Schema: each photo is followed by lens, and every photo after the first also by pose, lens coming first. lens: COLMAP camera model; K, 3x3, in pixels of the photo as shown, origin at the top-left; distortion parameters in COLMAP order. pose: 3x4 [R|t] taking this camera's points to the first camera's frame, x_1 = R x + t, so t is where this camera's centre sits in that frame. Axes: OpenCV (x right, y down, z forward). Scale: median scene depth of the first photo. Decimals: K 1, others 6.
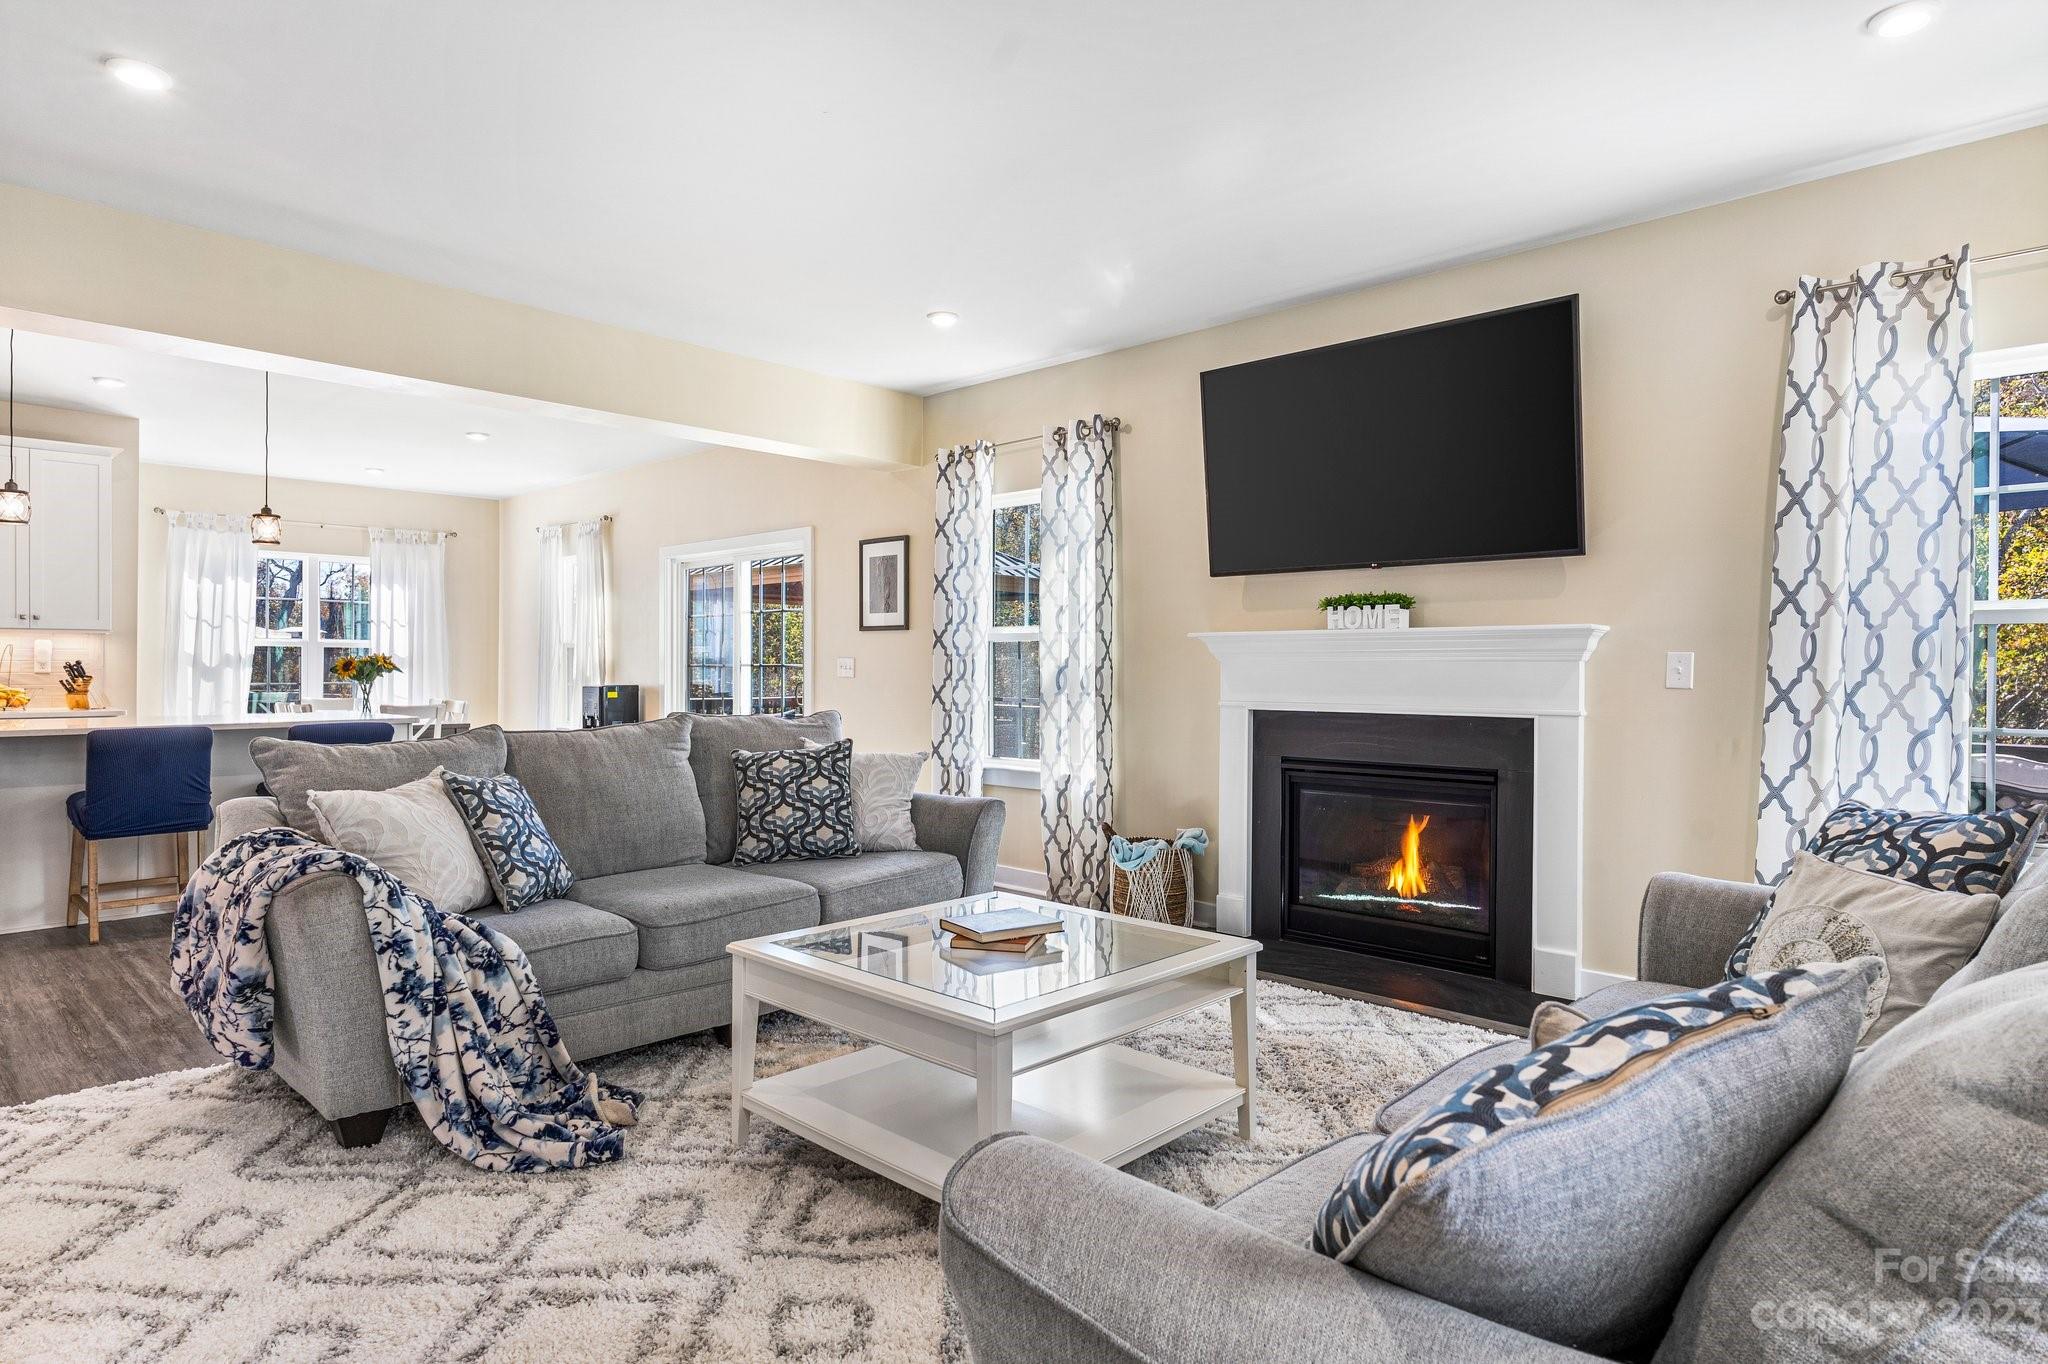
lens RADIAL K [[1145.8, 0, 1028.0], [0, 1145.8, 672.2], [0, 0, 1]] dist [0.007767, -0.000522]
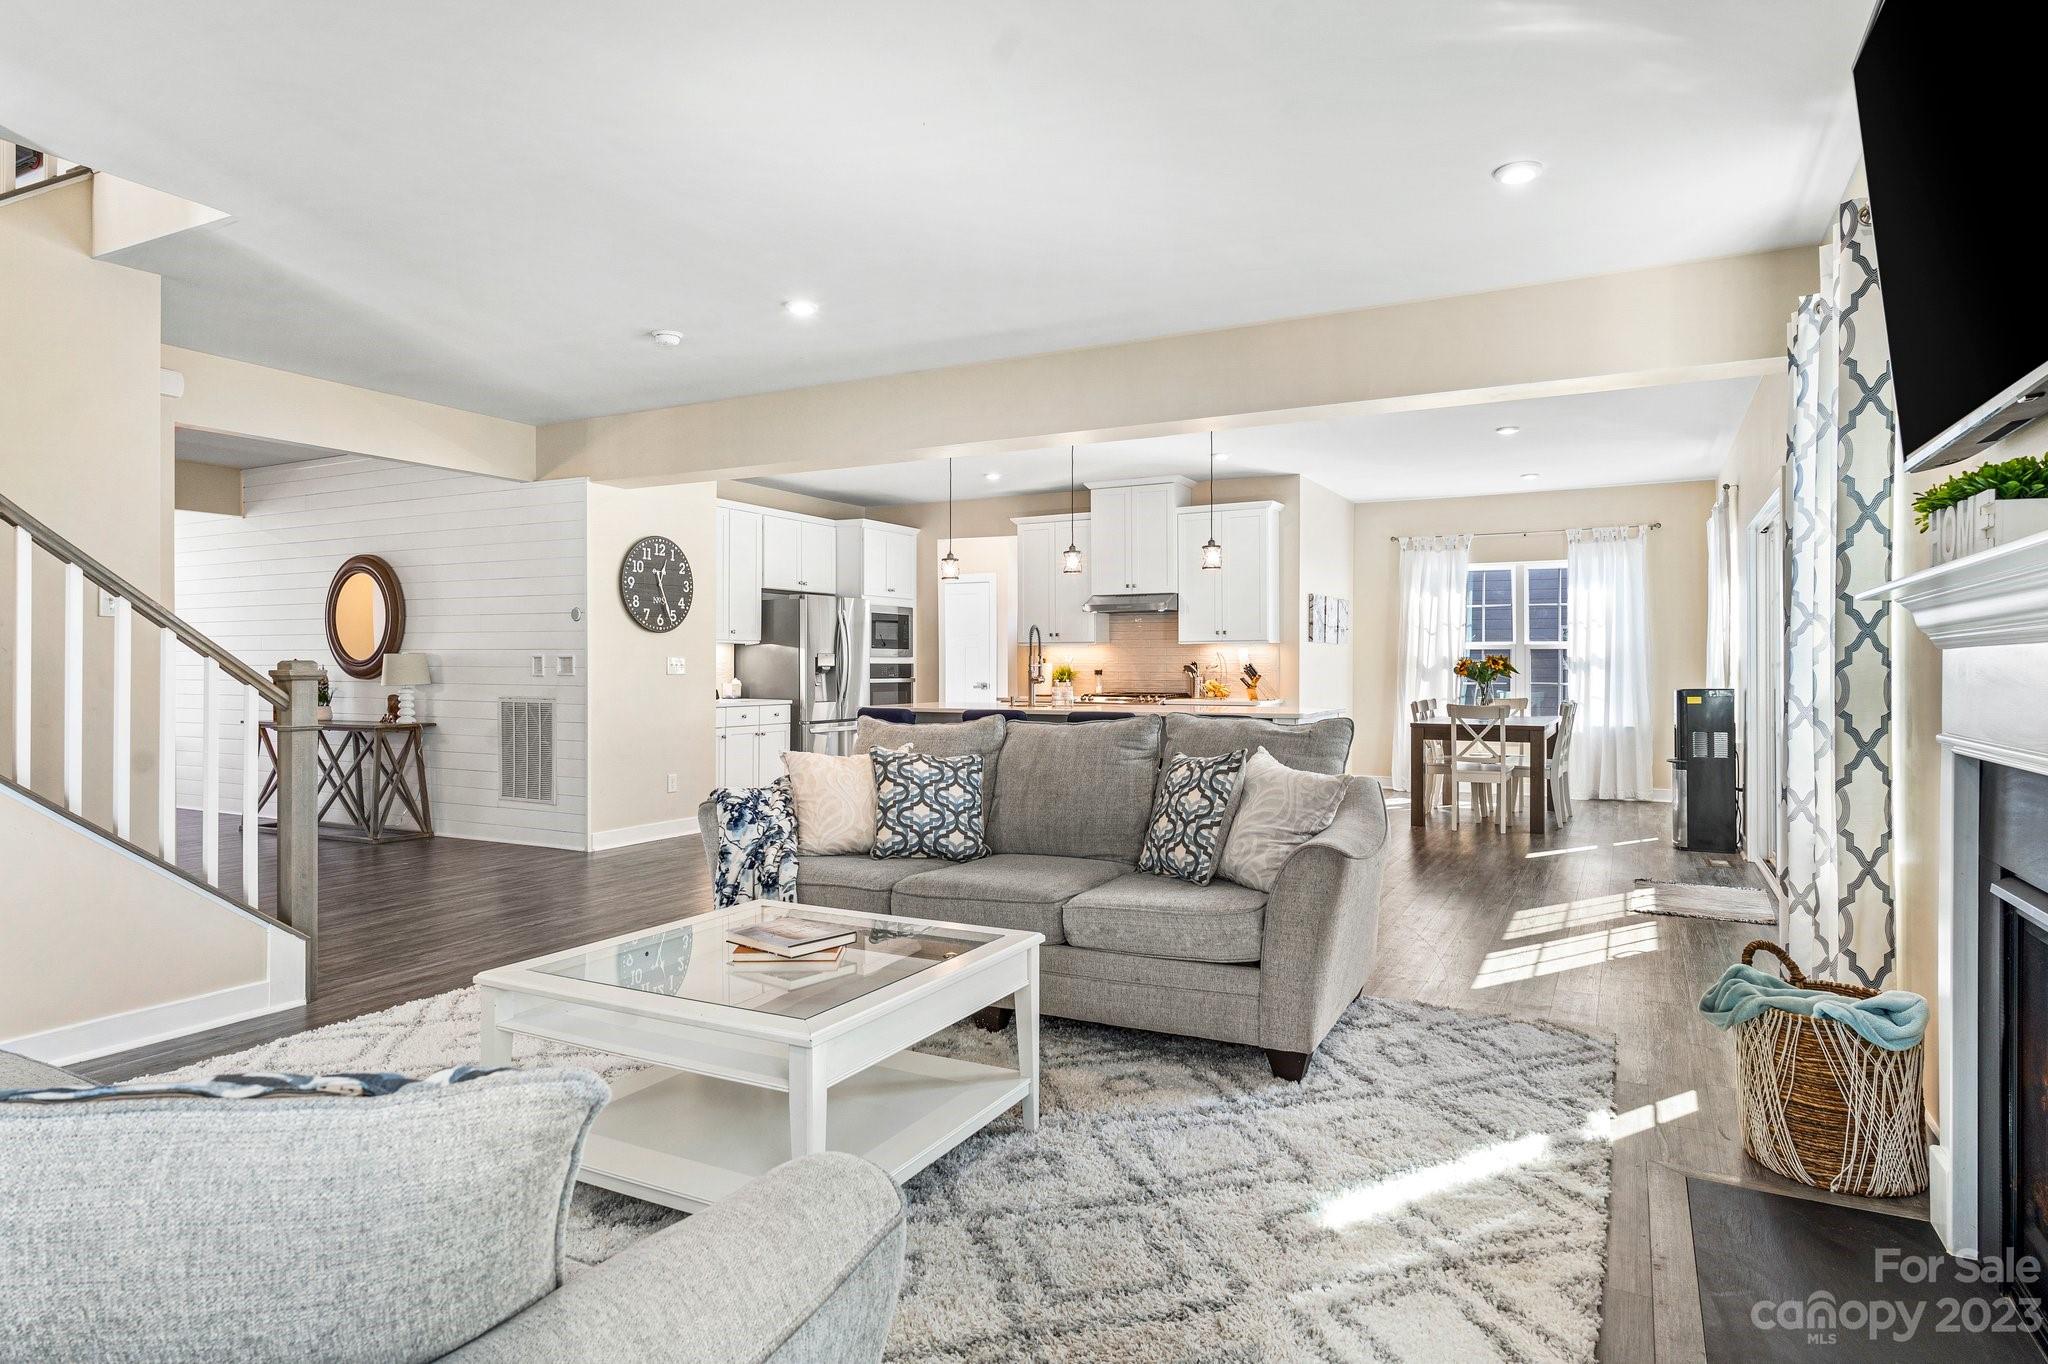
lens RADIAL K [[1145.8, 0, 1028.0], [0, 1145.8, 672.2], [0, 0, 1]] dist [0.007767, -0.000522]
pose [[0.277434, 0.001007, -0.960744, 0.318895], [-0.002846, 0.999996, 0.000227, 0.000378], [0.960740, 0.002672, 0.277436, 0.313305]]
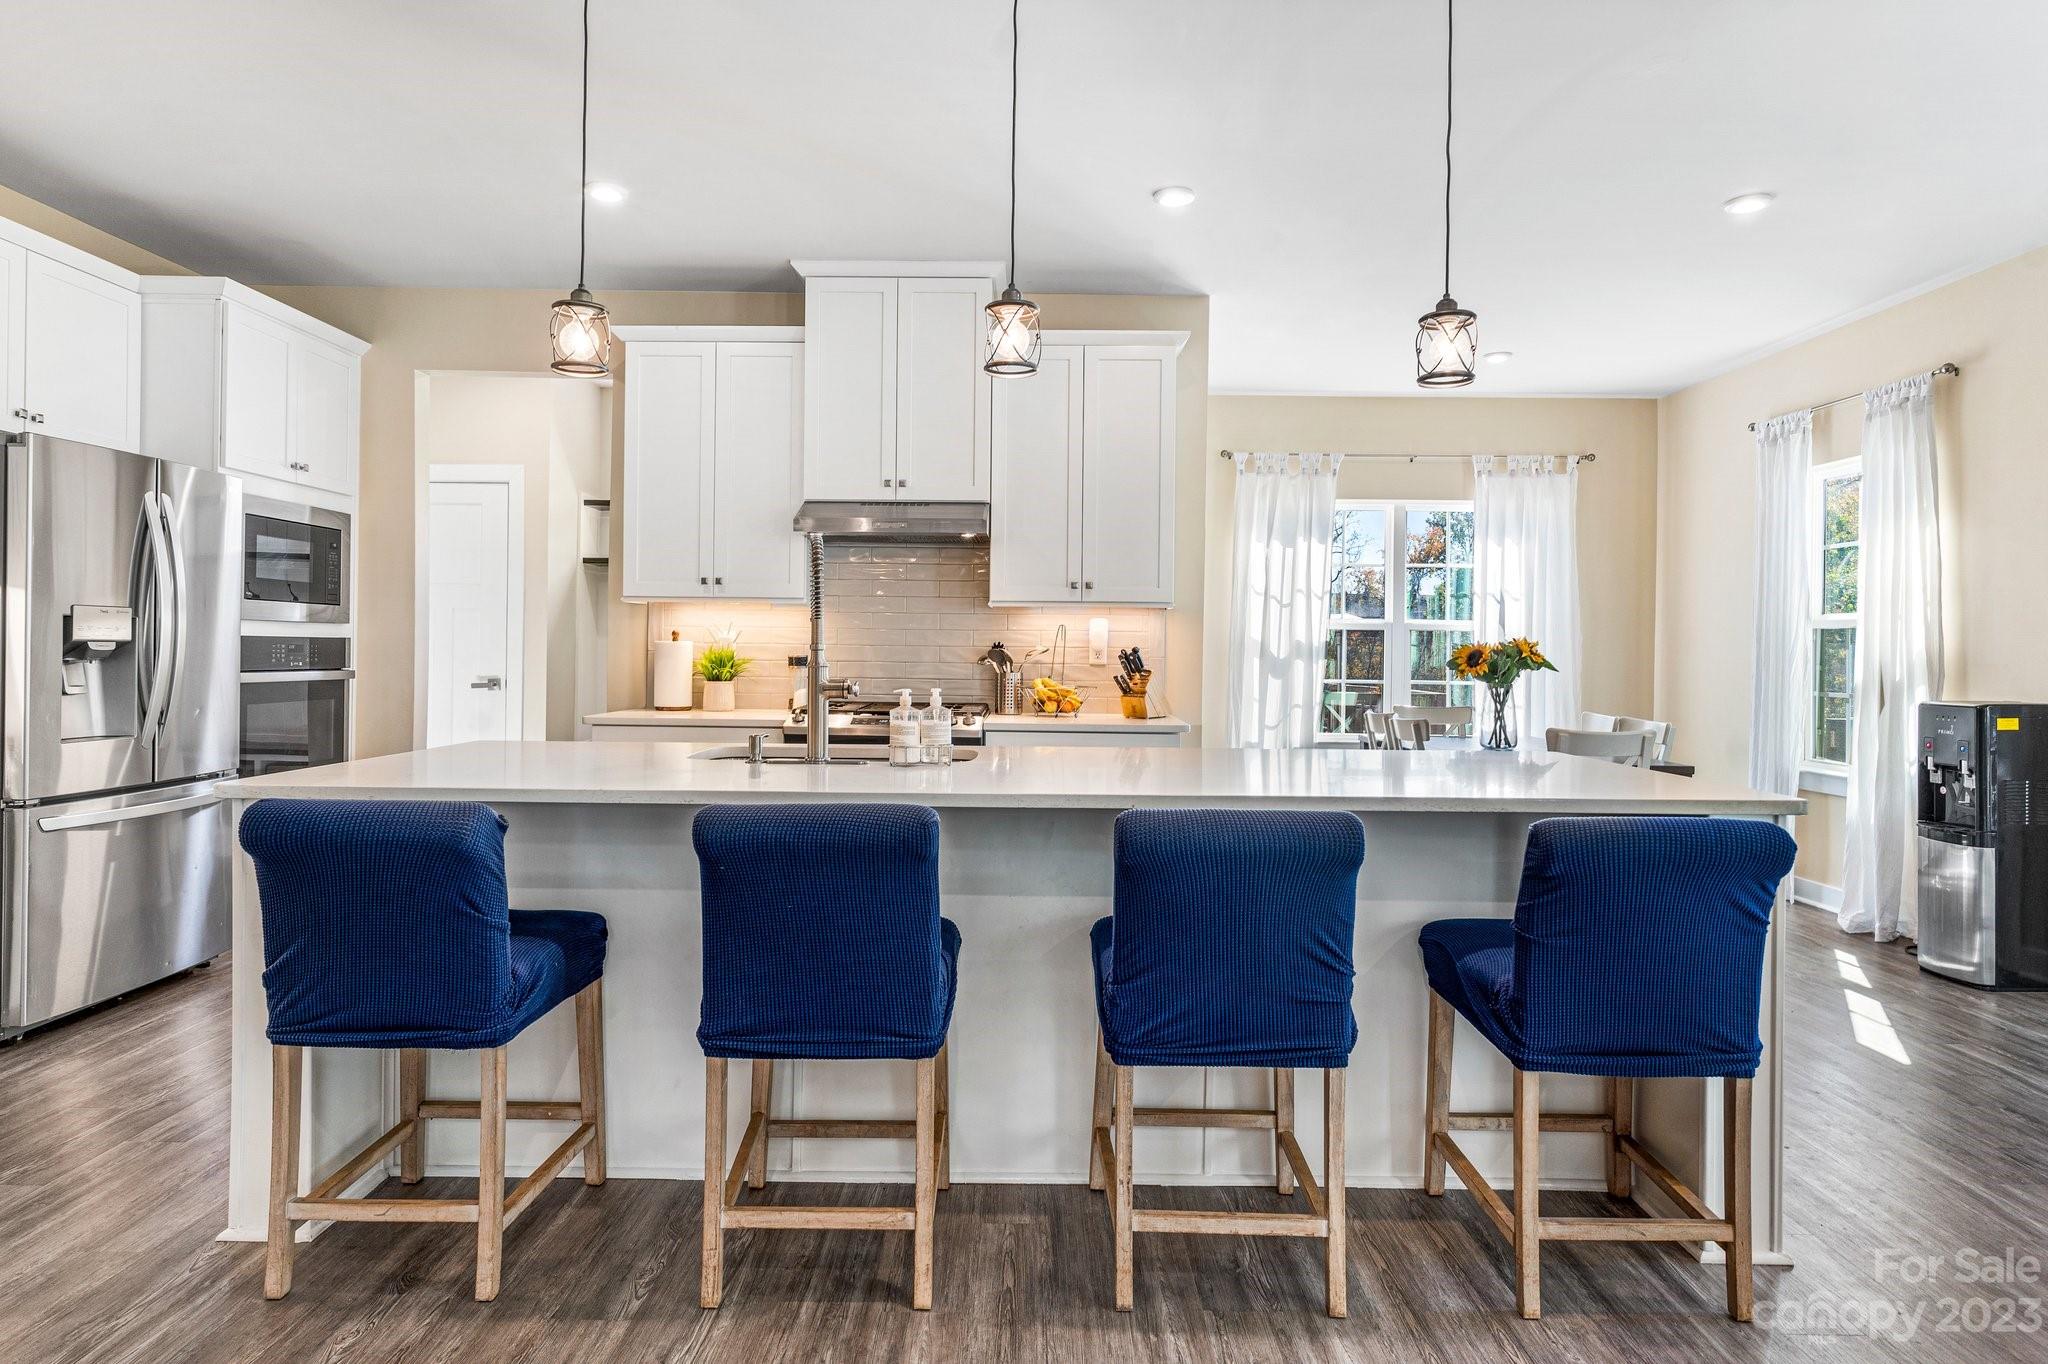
lens RADIAL K [[1162.0, 0, 1011.8], [0, 1162.0, 653.5], [0, 0, 1]] dist [0.012988, 0.000498]
pose [[0.684669, 0.005067, -0.728836, -0.303434], [-0.012239, 0.999915, -0.004547, -0.002203], [0.728751, 0.012034, 0.684673, 0.387251]]
